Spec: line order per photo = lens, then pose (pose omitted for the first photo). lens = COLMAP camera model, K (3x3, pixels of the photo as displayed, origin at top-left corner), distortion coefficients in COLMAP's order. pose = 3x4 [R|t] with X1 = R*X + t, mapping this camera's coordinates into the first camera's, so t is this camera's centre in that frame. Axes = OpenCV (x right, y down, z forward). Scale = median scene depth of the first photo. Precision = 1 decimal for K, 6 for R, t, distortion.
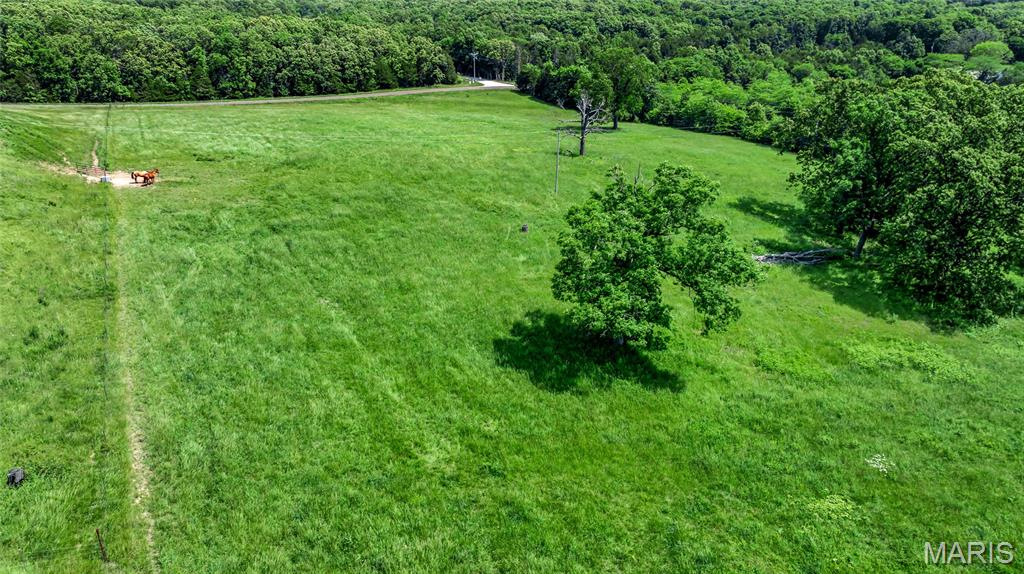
lens RADIAL K [[732.4, 0, 512.0], [0, 732.4, 287.0], [0, 0, 1]] dist [-0.043161, 0.038716]
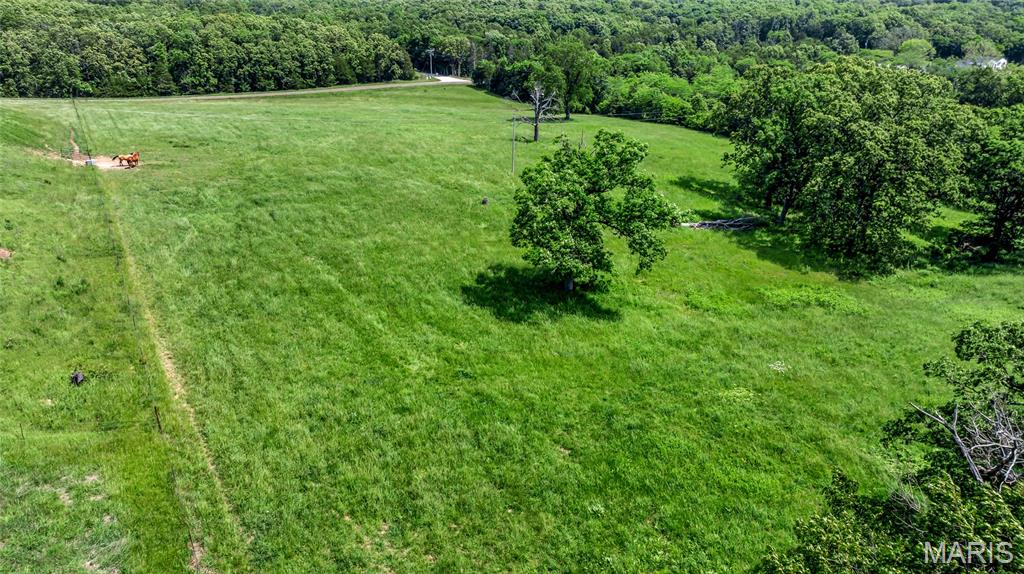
lens RADIAL K [[732.4, 0, 512.0], [0, 732.4, 287.0], [0, 0, 1]] dist [-0.043161, 0.038716]
pose [[0.998205, -0.020272, 0.056355, -0.006216], [0.020234, 0.999795, 0.001239, 0.046650], [-0.056369, -0.000097, 0.998410, -0.101318]]
